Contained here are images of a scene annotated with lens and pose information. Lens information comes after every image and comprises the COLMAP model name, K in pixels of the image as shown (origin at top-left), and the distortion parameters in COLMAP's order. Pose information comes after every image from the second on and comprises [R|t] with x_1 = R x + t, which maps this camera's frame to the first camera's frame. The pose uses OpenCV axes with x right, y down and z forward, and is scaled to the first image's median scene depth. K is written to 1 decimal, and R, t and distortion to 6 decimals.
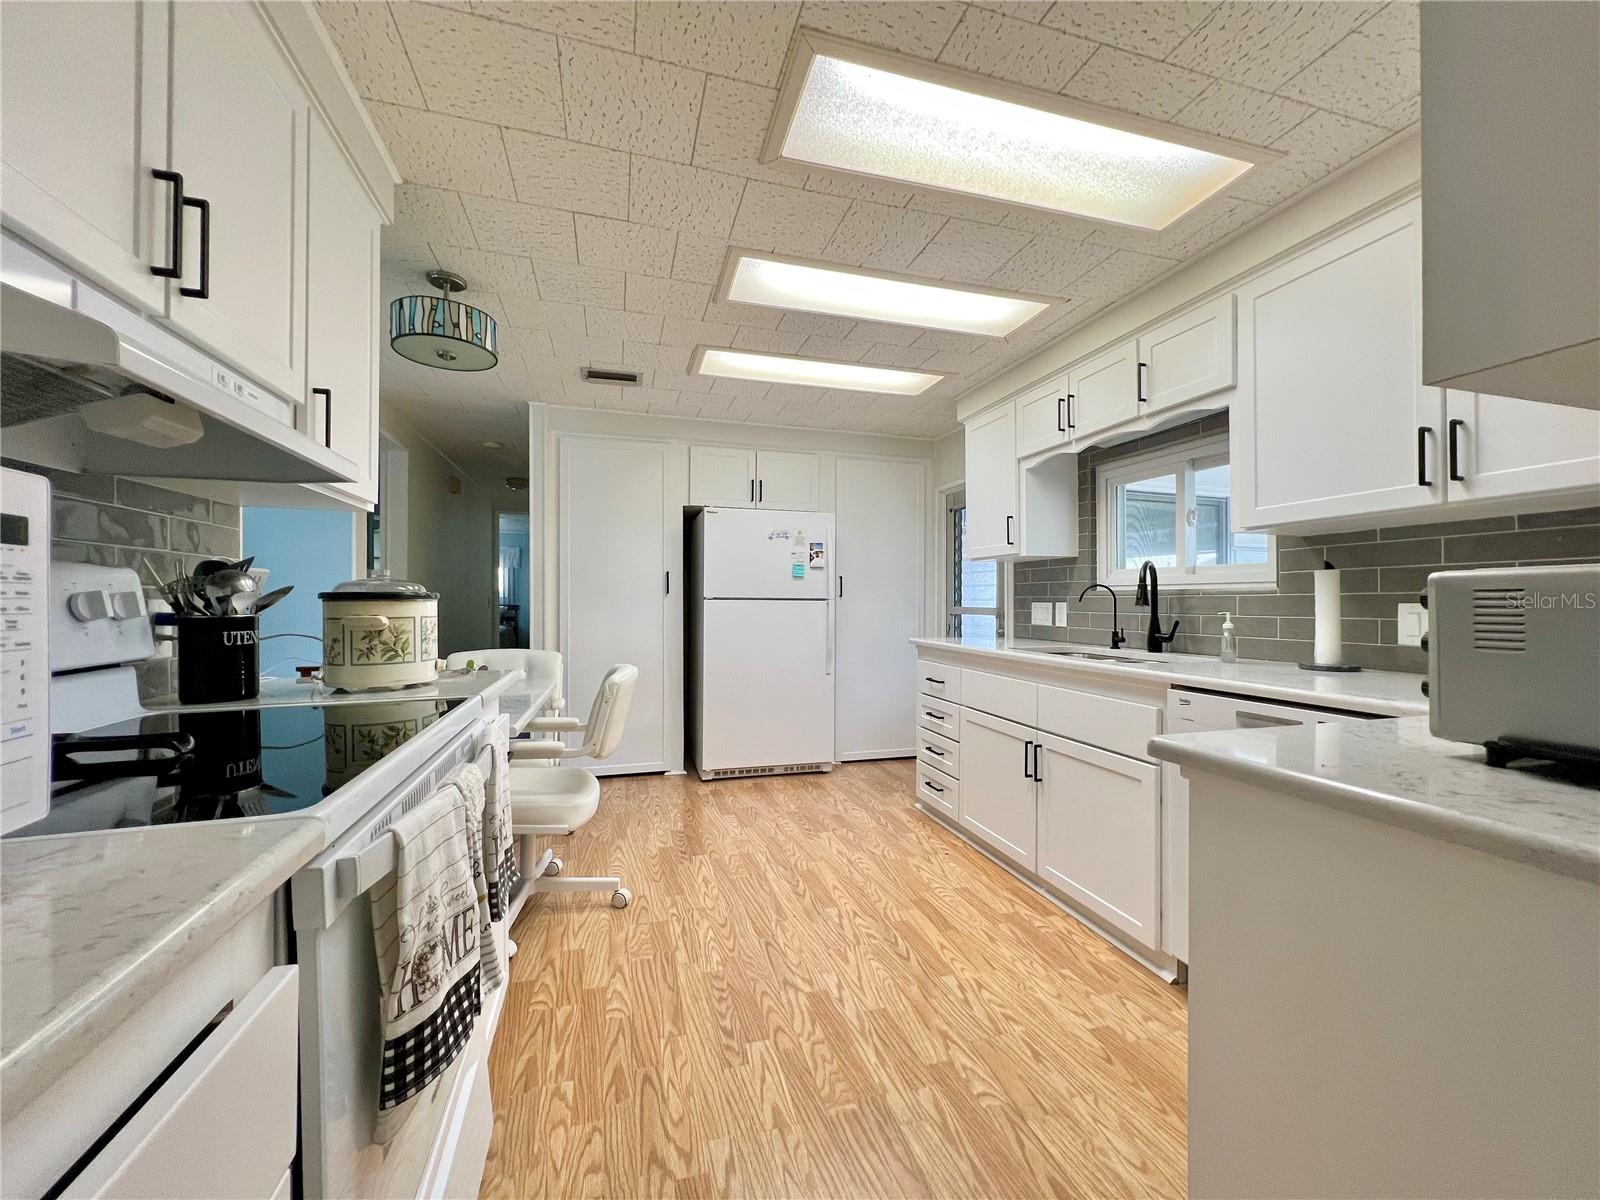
lens RADIAL K [[638.6, 0, 803.9], [0, 638.6, 595.8], [0, 0, 1]] dist [-0.000307, 0.000519]
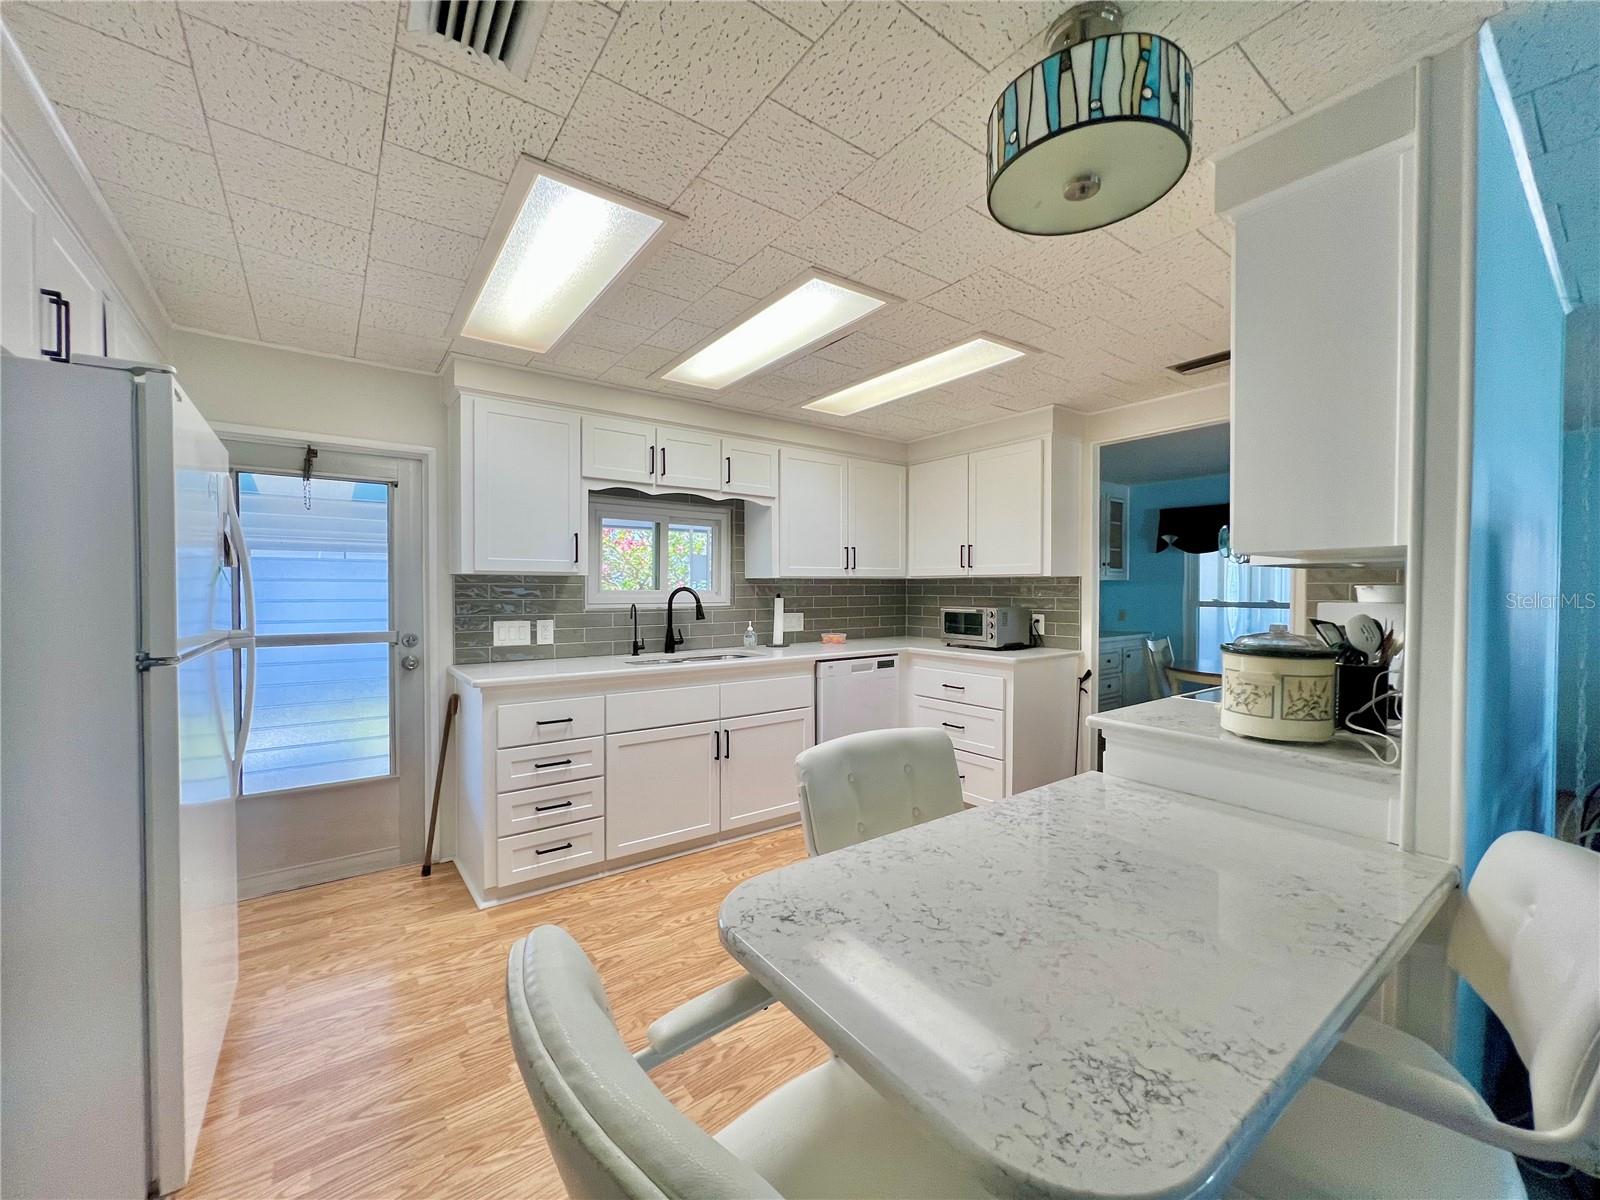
lens RADIAL K [[637.7, 0, 805.9], [0, 637.7, 596.2], [0, 0, 1]] dist [-0.000461, 0.000132]
pose [[-0.343973, -0.015547, 0.938851, -1.114722], [-0.010719, 0.999863, 0.012630, -0.072200], [-0.938918, -0.005719, -0.344092, 1.594583]]
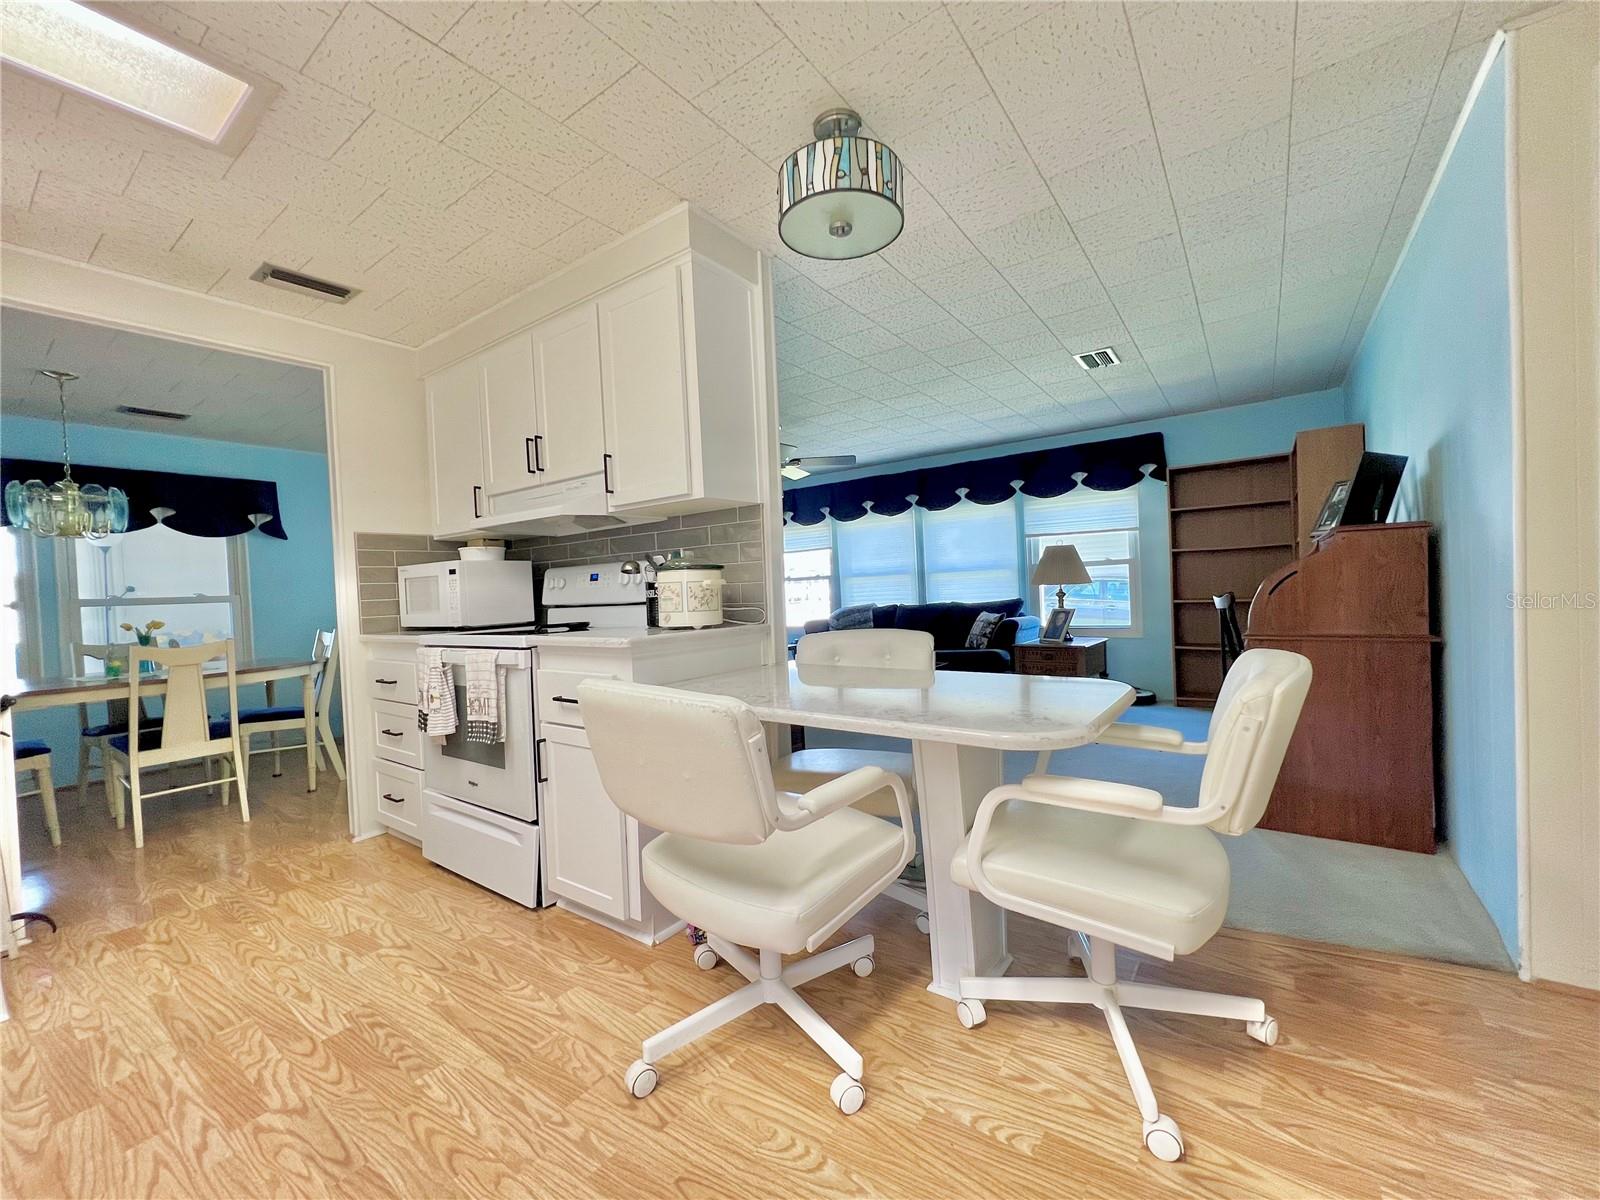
lens RADIAL K [[634.8, 0, 801.9], [0, 634.8, 601.4], [0, 0, 1]] dist [-0.000924, -0.000206]
pose [[-0.787043, 0.046922, -0.615111, -0.054910], [0.046880, 0.998769, 0.016205, 0.050797], [0.615115, -0.016082, -0.788274, 1.809582]]
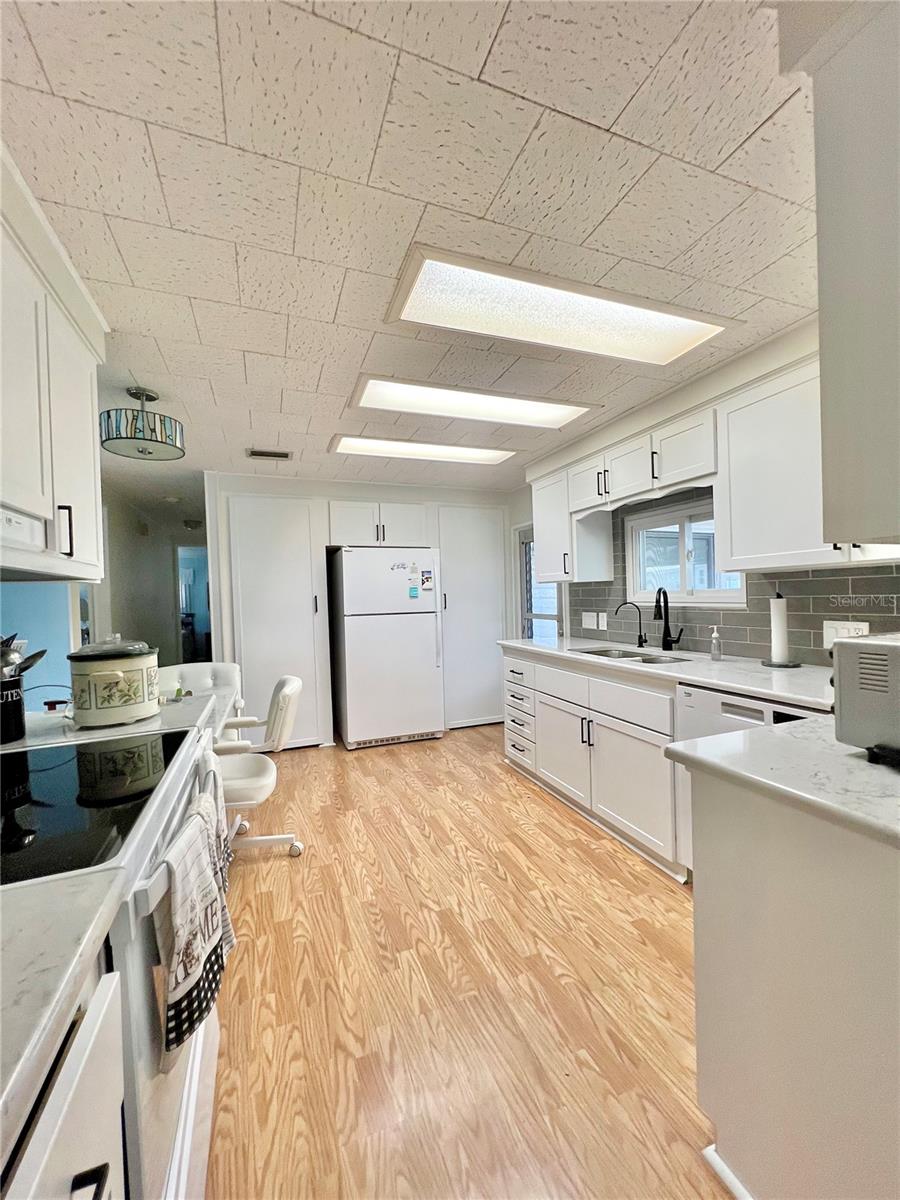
lens RADIAL K [[478.9, 0, 450.0], [0, 478.9, 600.0], [0, 0, 1]] dist [-0.000307, 0.000519]
pose [[0.996440, -0.033170, 0.077504, -0.023514], [0.031723, 0.999300, 0.019831, -0.081668], [-0.078108, -0.017302, 0.996795, -0.045230]]
